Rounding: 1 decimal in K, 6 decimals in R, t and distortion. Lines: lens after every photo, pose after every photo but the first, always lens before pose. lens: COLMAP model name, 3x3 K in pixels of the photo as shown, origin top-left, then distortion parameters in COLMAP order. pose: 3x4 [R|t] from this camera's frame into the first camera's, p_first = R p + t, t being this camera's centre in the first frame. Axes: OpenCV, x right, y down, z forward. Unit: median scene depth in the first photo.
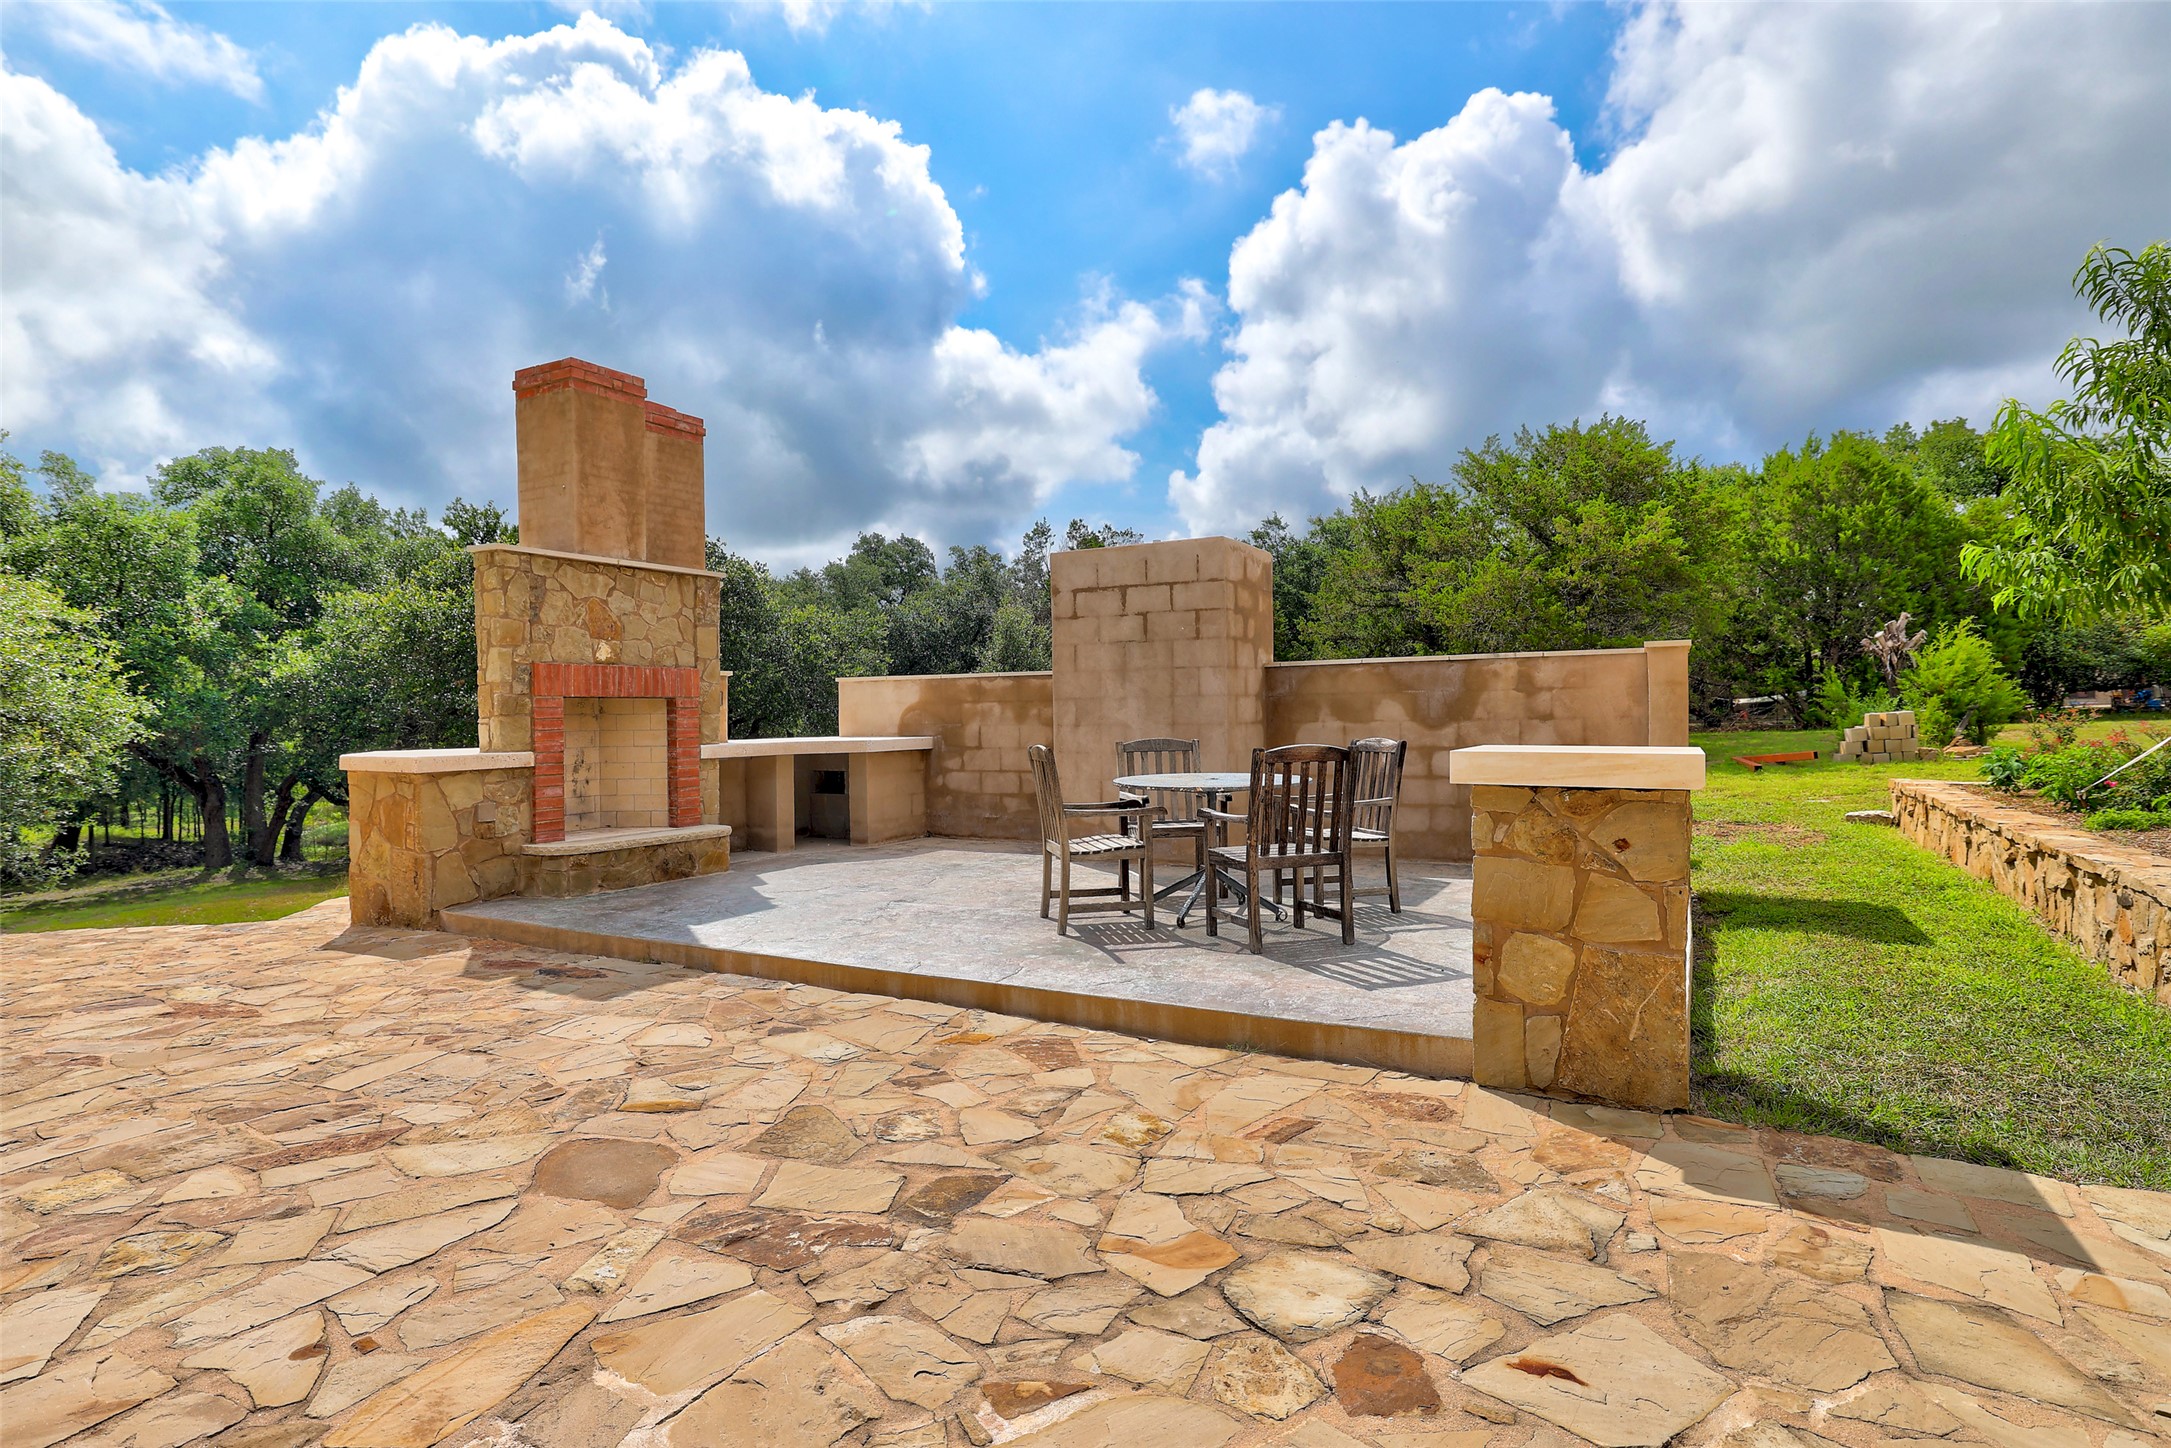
lens RADIAL K [[1134.1, 0, 1081.1], [0, 1134.1, 725.1], [0, 0, 1]] dist [-0.001399, 0.006945]
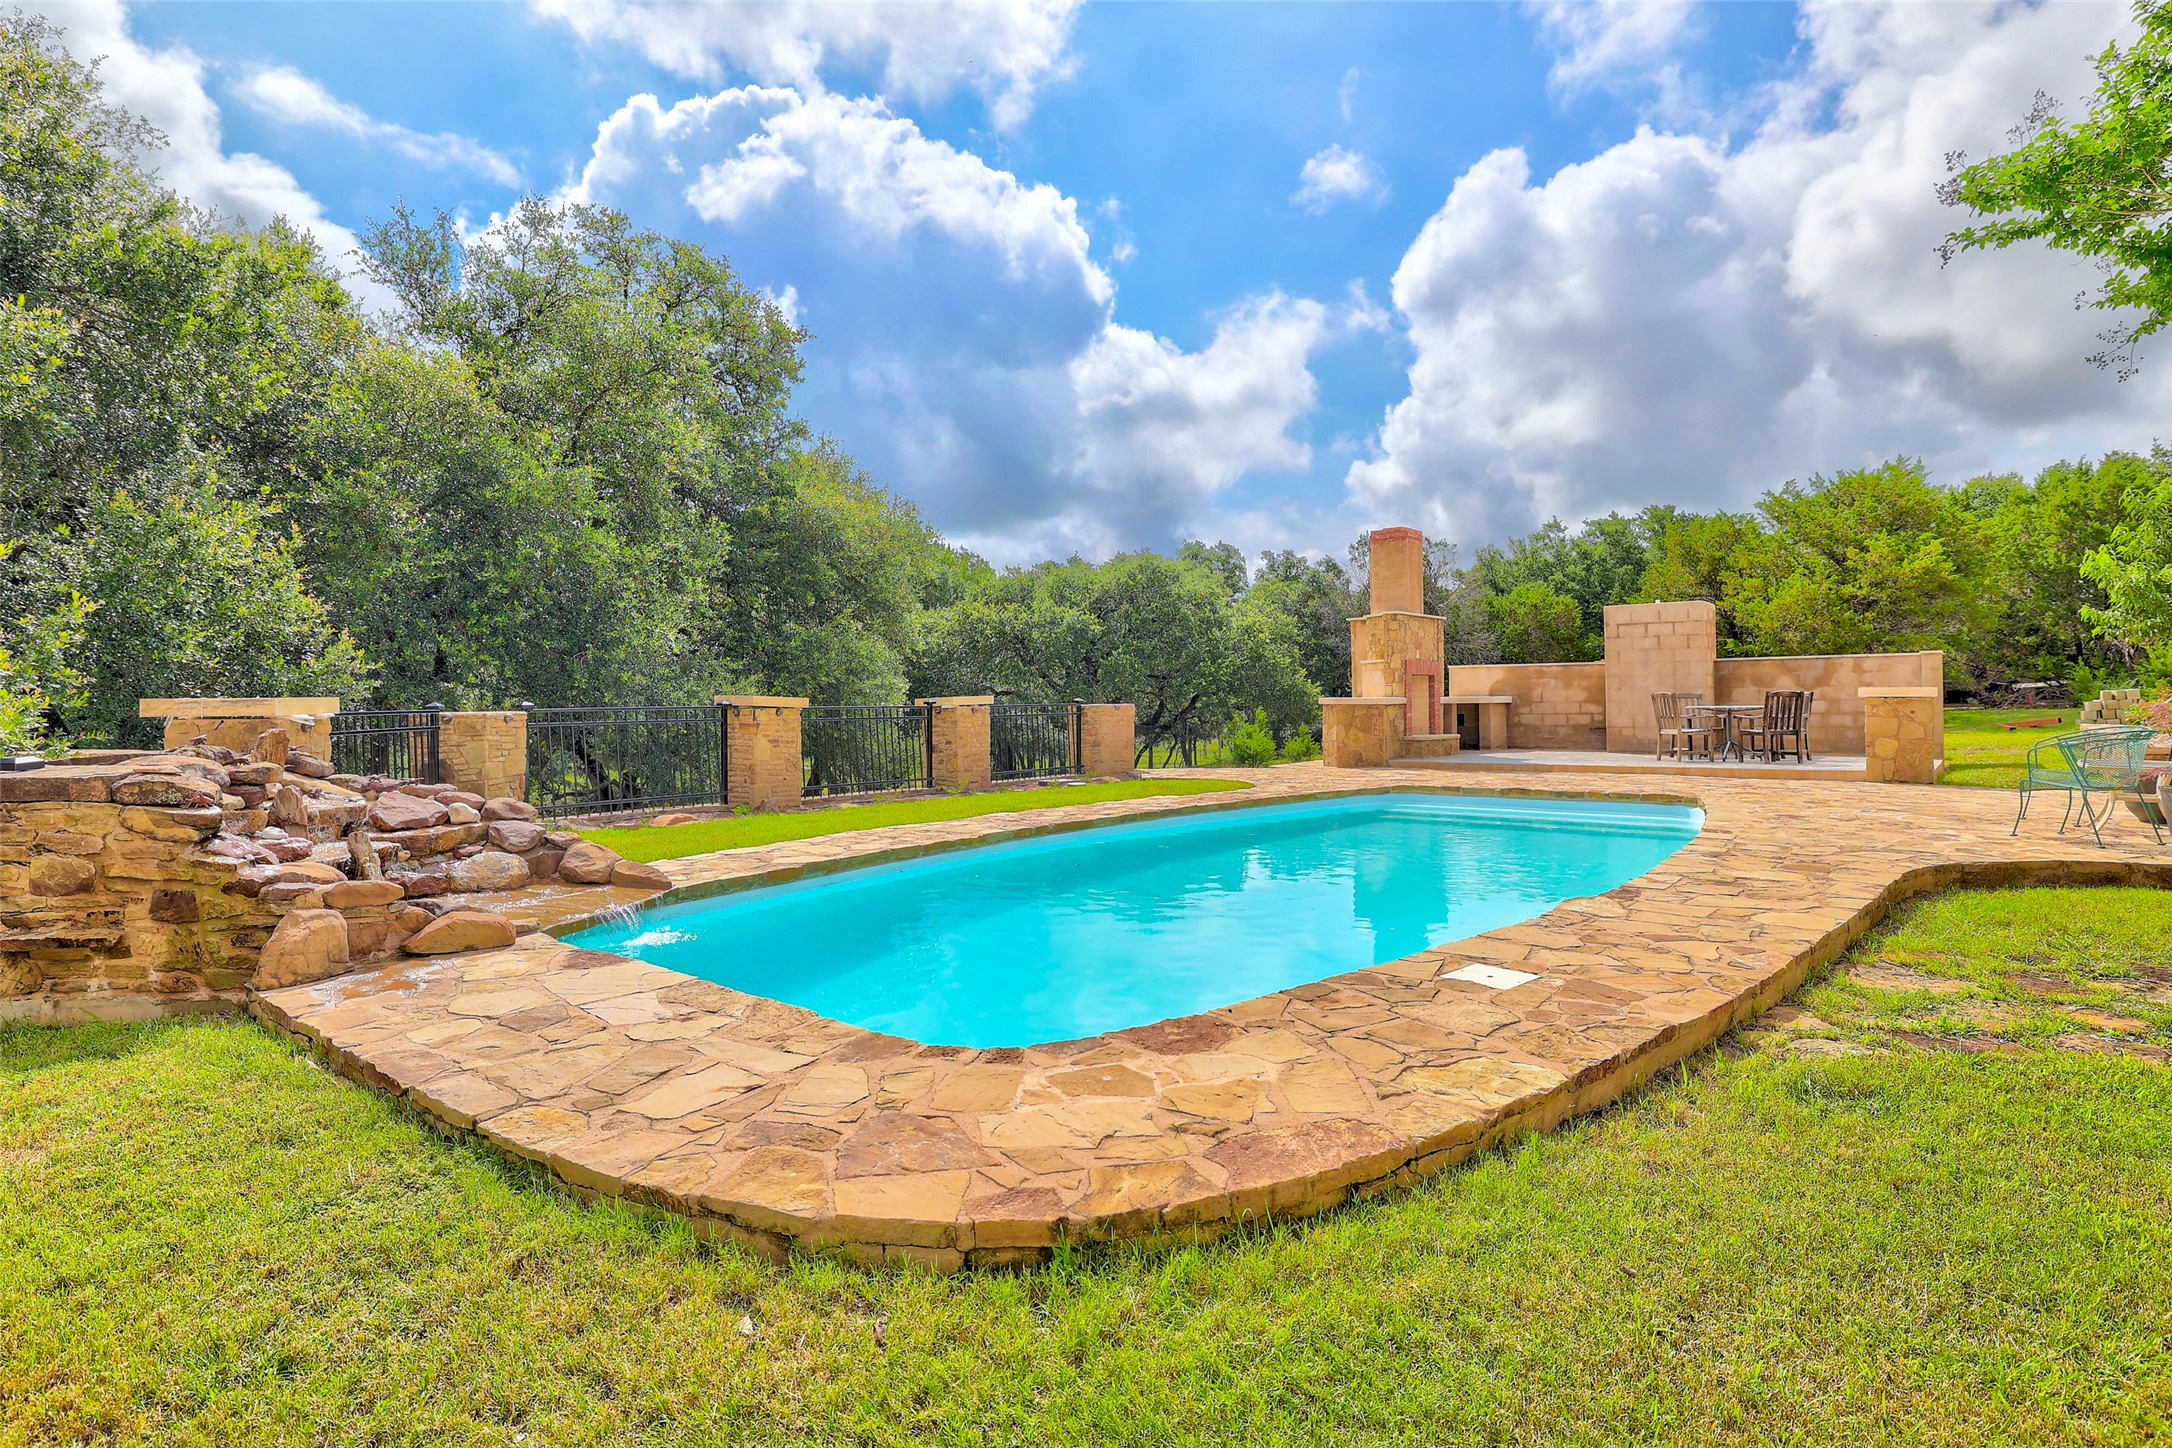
lens RADIAL K [[1134.6, 0, 1083.7], [0, 1134.6, 682.7], [0, 0, 1]] dist [-0.001399, 0.006945]
pose [[0.984497, 0.003065, -0.175373, -0.252752], [-0.007411, 0.999681, -0.024131, 0.019377], [0.175243, 0.025057, 0.984206, -0.514336]]
